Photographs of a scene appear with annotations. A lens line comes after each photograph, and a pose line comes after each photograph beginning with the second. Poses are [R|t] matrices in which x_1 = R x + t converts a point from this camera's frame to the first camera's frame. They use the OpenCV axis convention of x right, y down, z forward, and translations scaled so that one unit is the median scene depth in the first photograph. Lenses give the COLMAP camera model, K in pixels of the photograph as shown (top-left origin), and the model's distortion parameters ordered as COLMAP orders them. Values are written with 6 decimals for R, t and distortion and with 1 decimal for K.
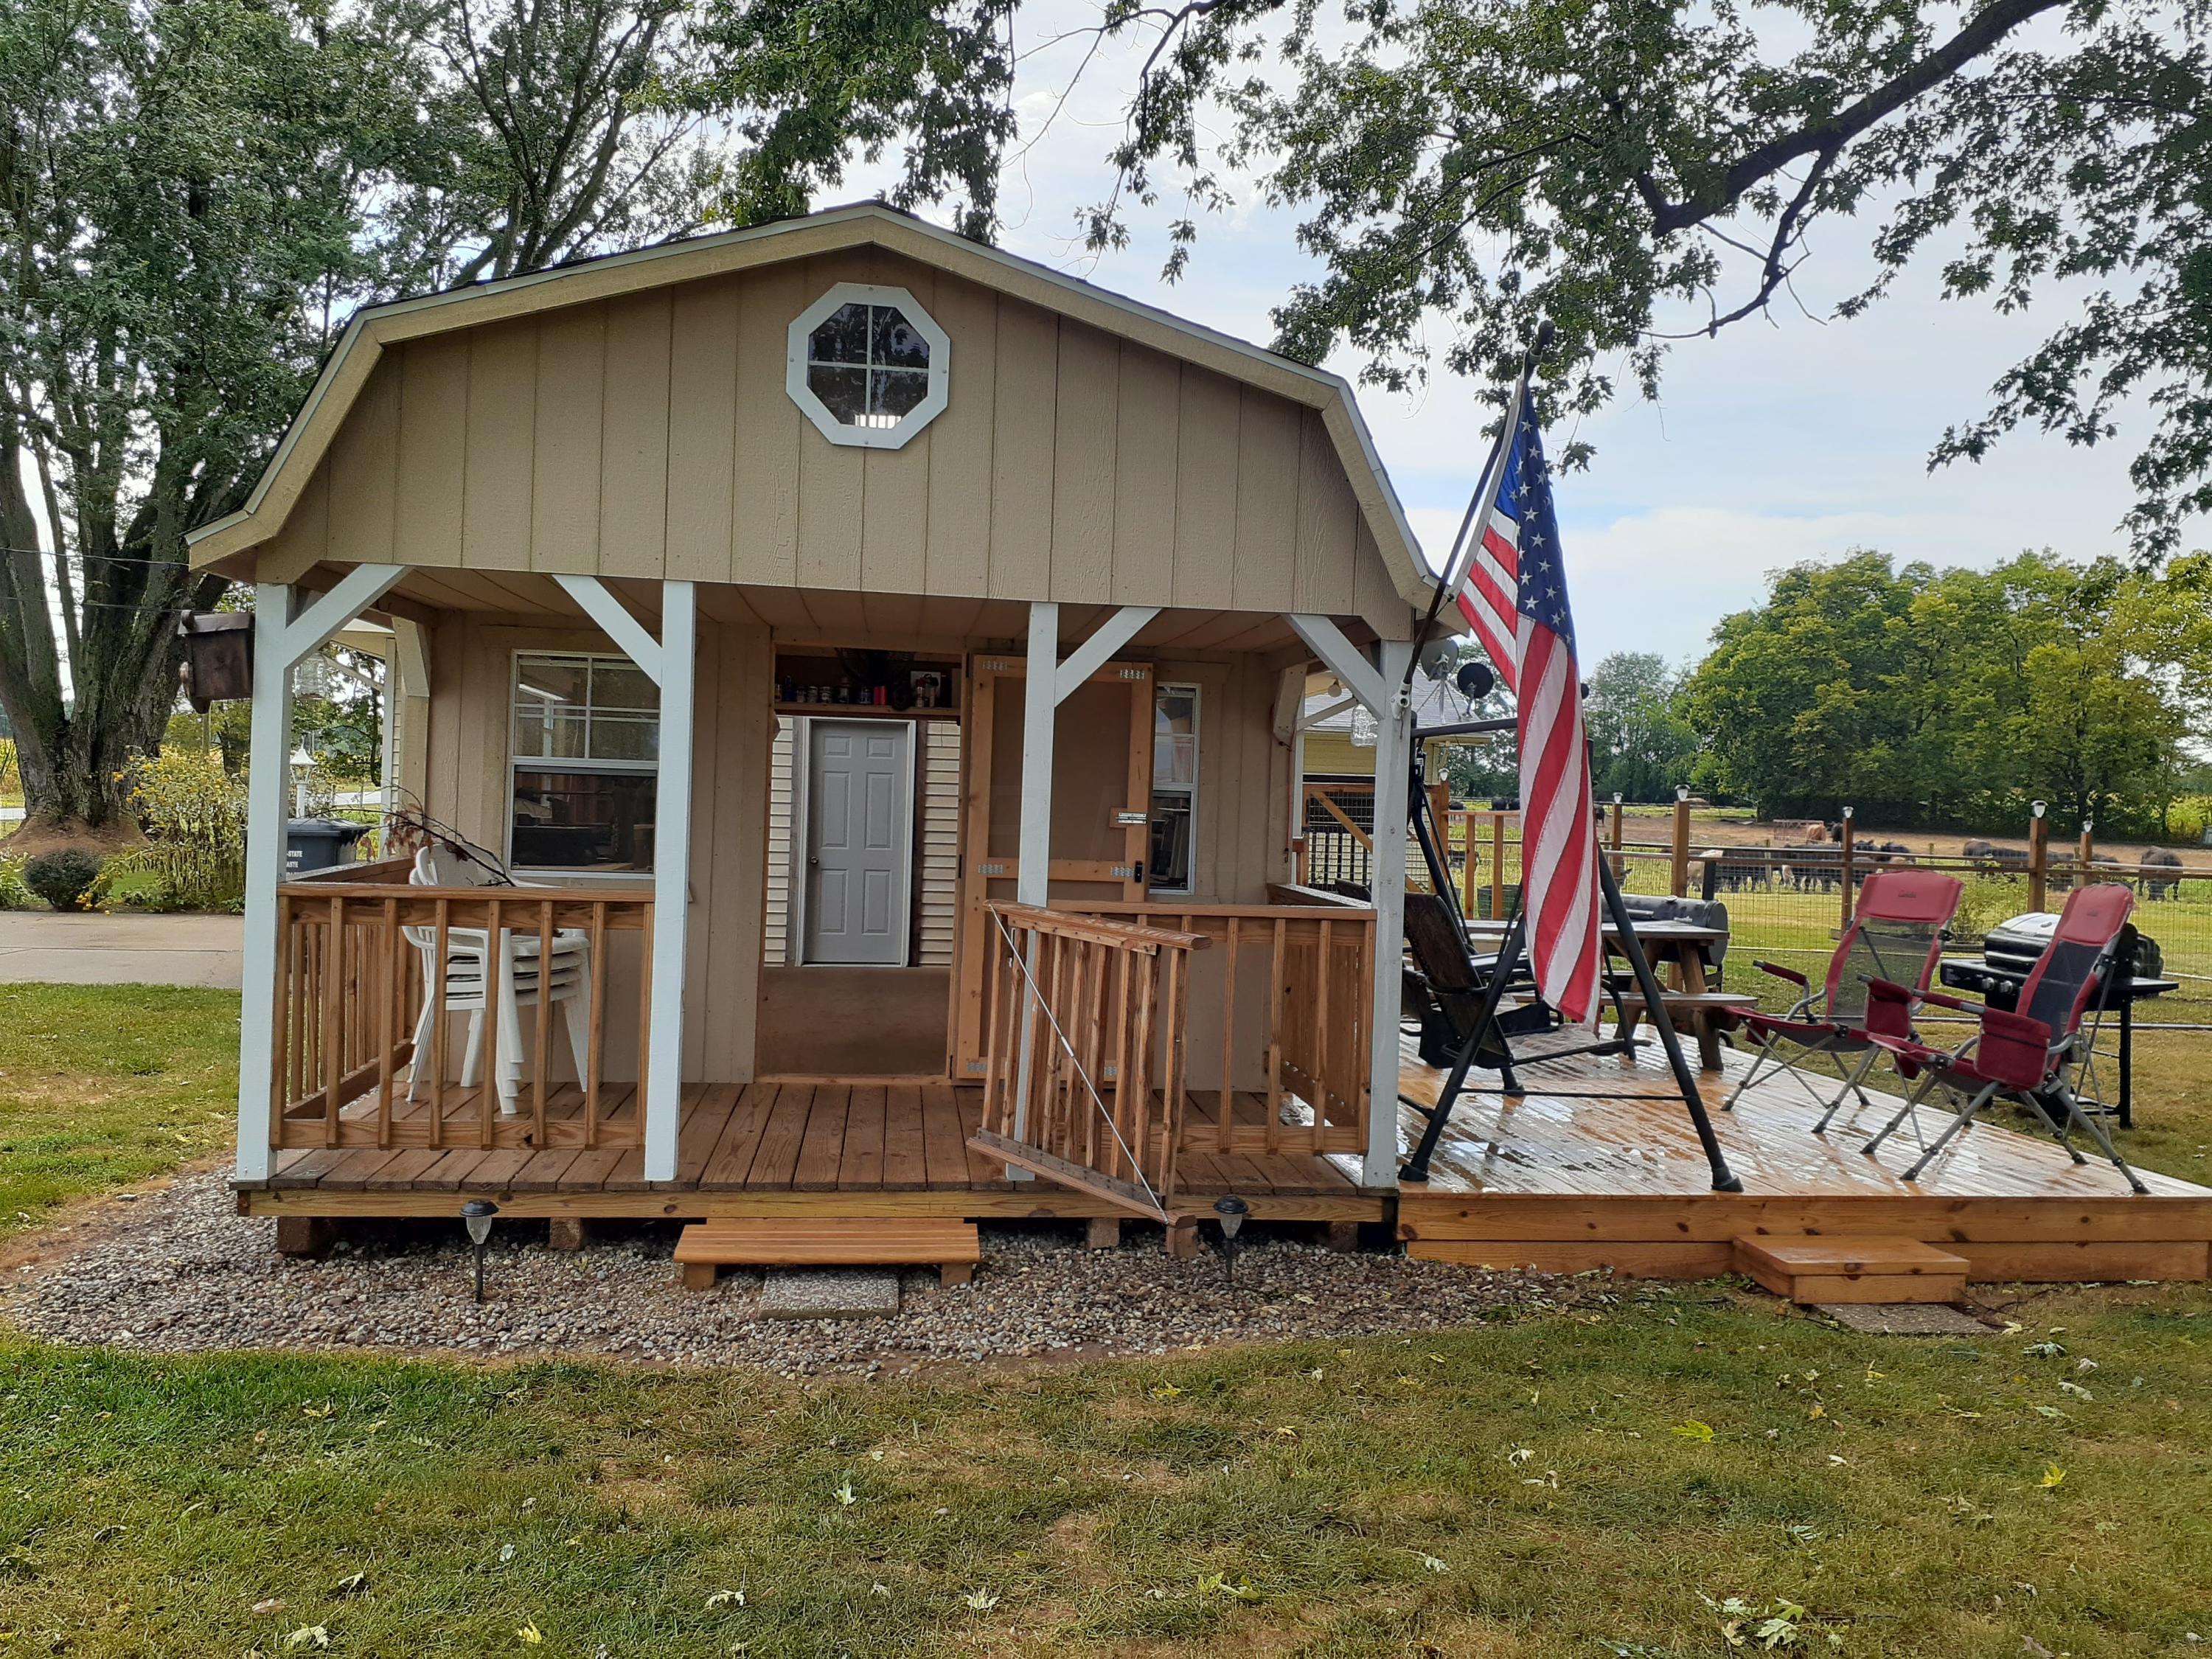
lens RADIAL K [[1778.6, 0, 1106.0], [0, 1778.6, 829.5], [0, 0, 1]] dist [0.042632, -0.002530]
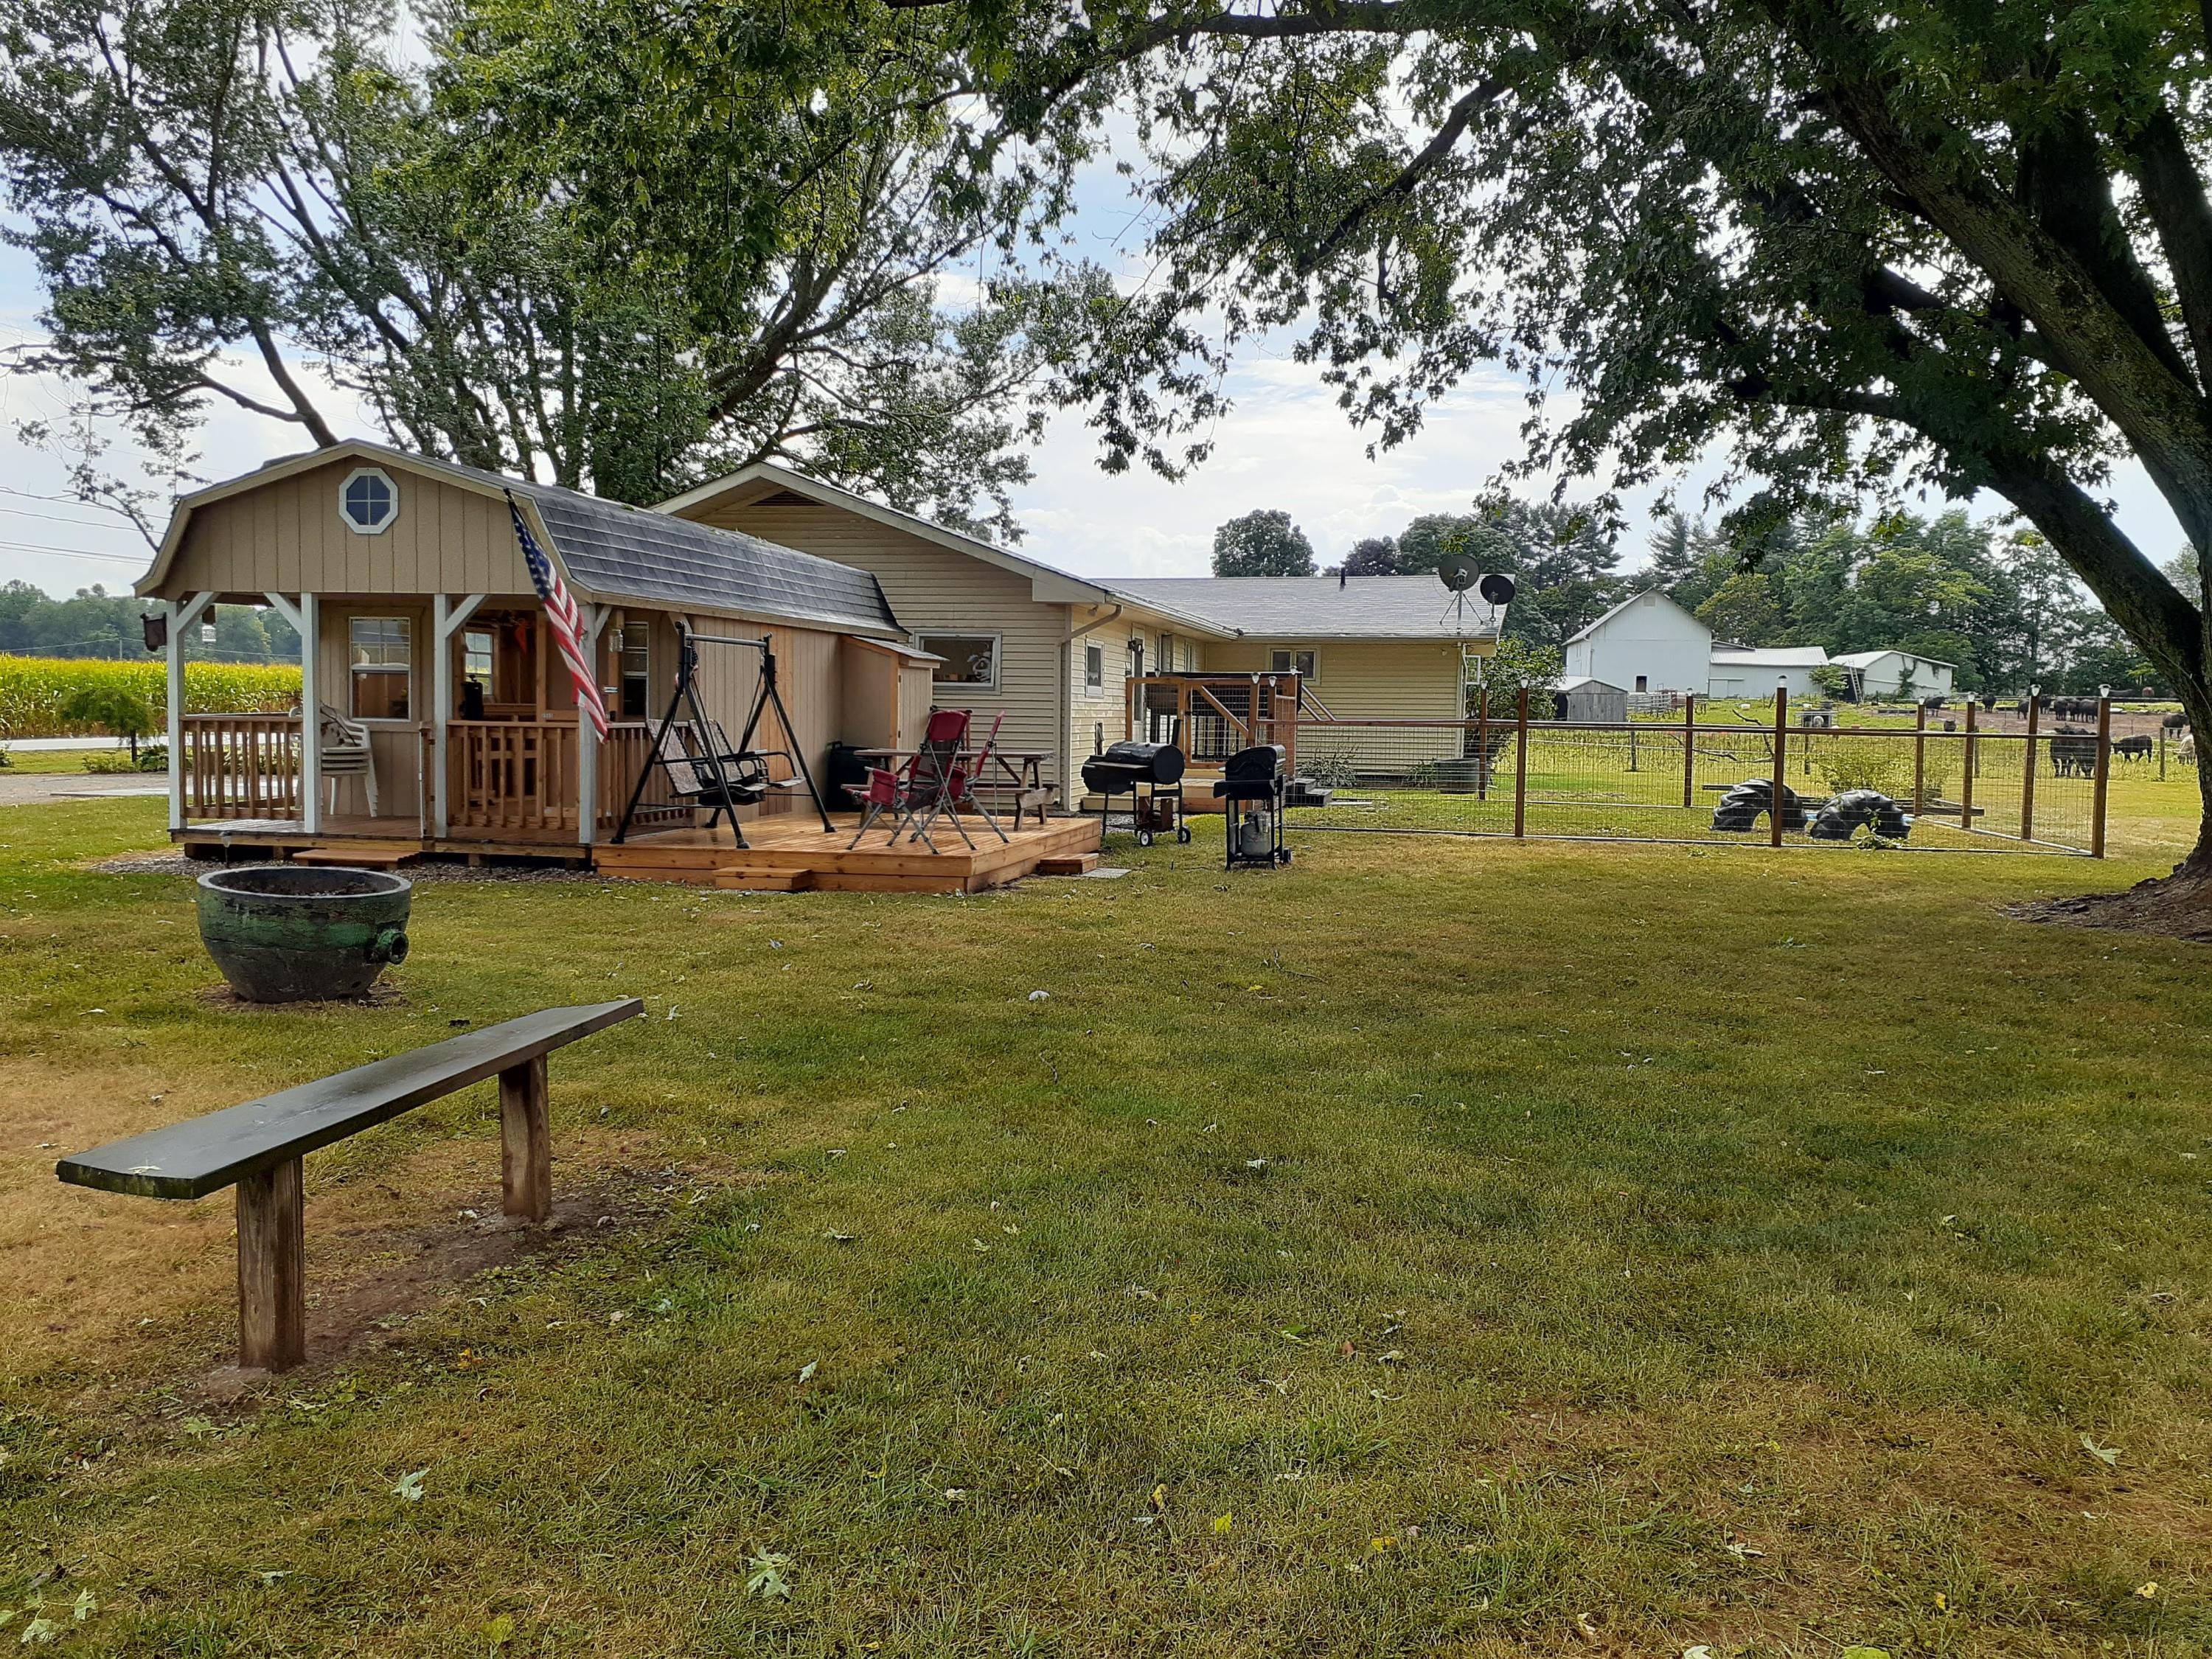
lens RADIAL K [[1778.6, 0, 1106.0], [0, 1778.6, 829.5], [0, 0, 1]] dist [0.042632, -0.002530]
pose [[0.946386, 0.002920, -0.323025, 0.557559], [0.012165, 0.998928, 0.044673, 0.032053], [0.322809, -0.046207, 0.945336, -0.349362]]
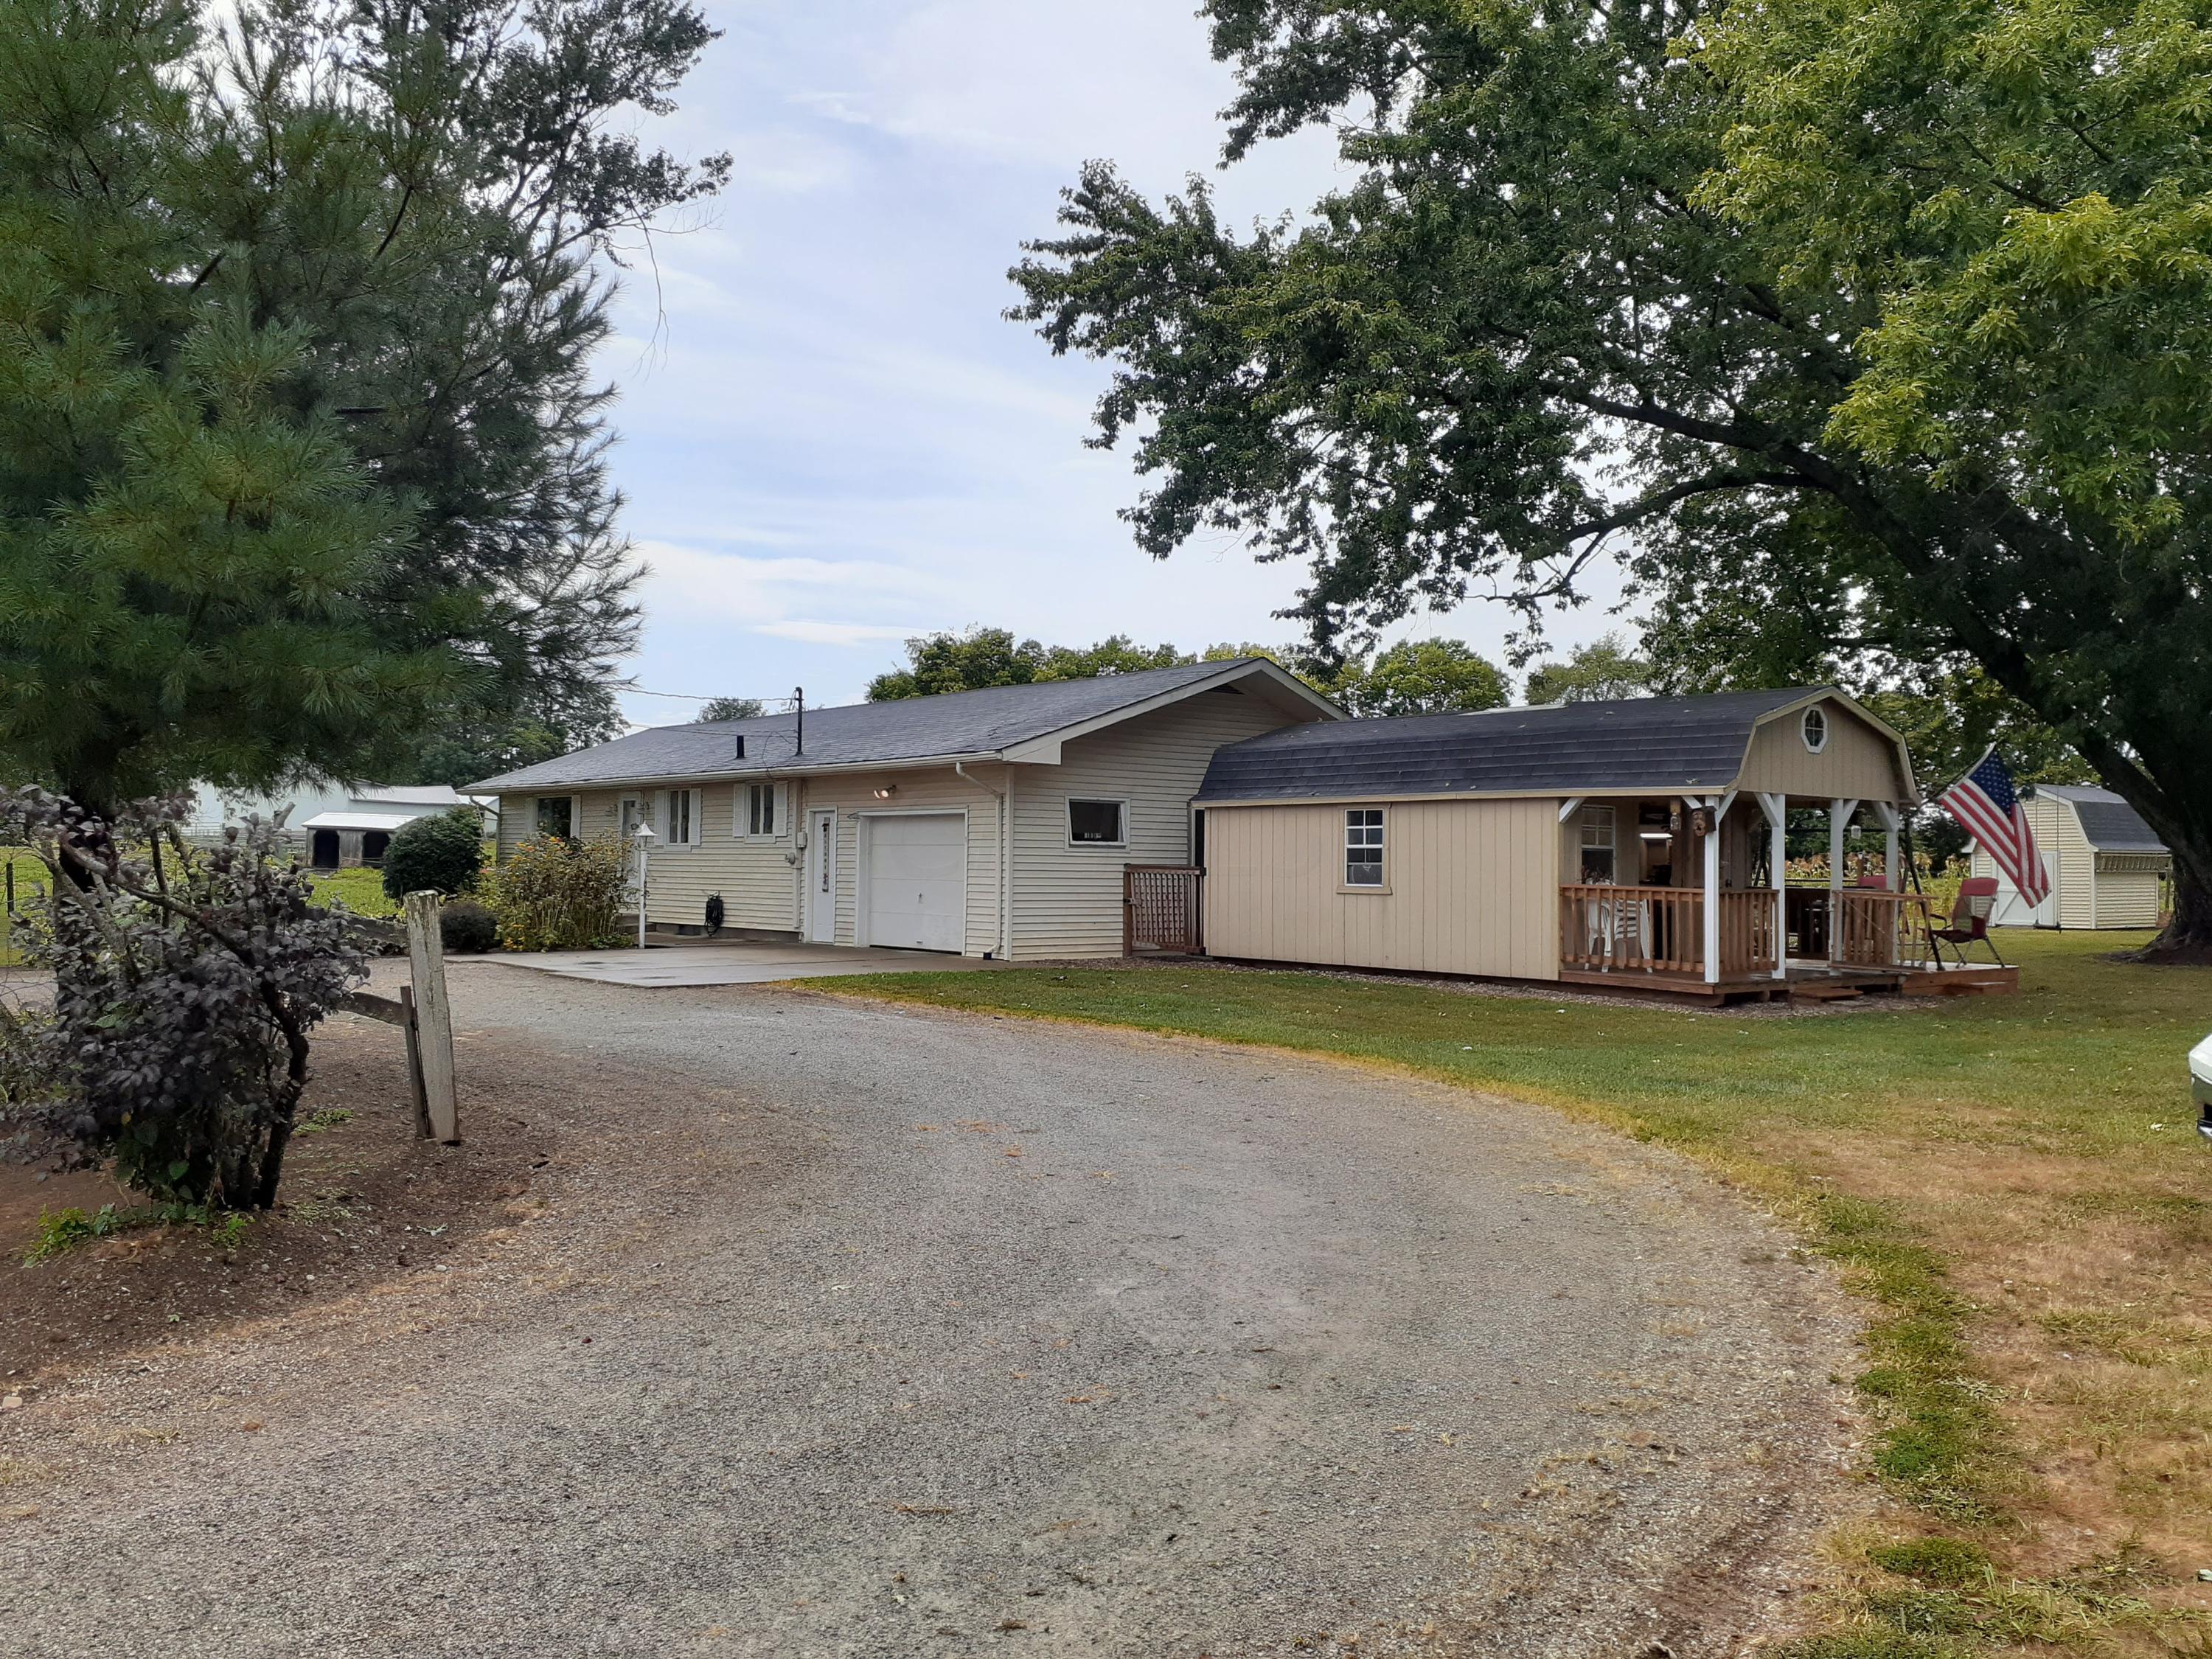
lens RADIAL K [[1778.6, 0, 1106.0], [0, 1778.6, 829.5], [0, 0, 1]] dist [0.042632, -0.002530]
pose [[0.844307, -0.019452, 0.535507, -1.056105], [0.030136, 0.999483, -0.011209, -0.023278], [-0.535012, 0.025602, 0.844456, -0.387151]]
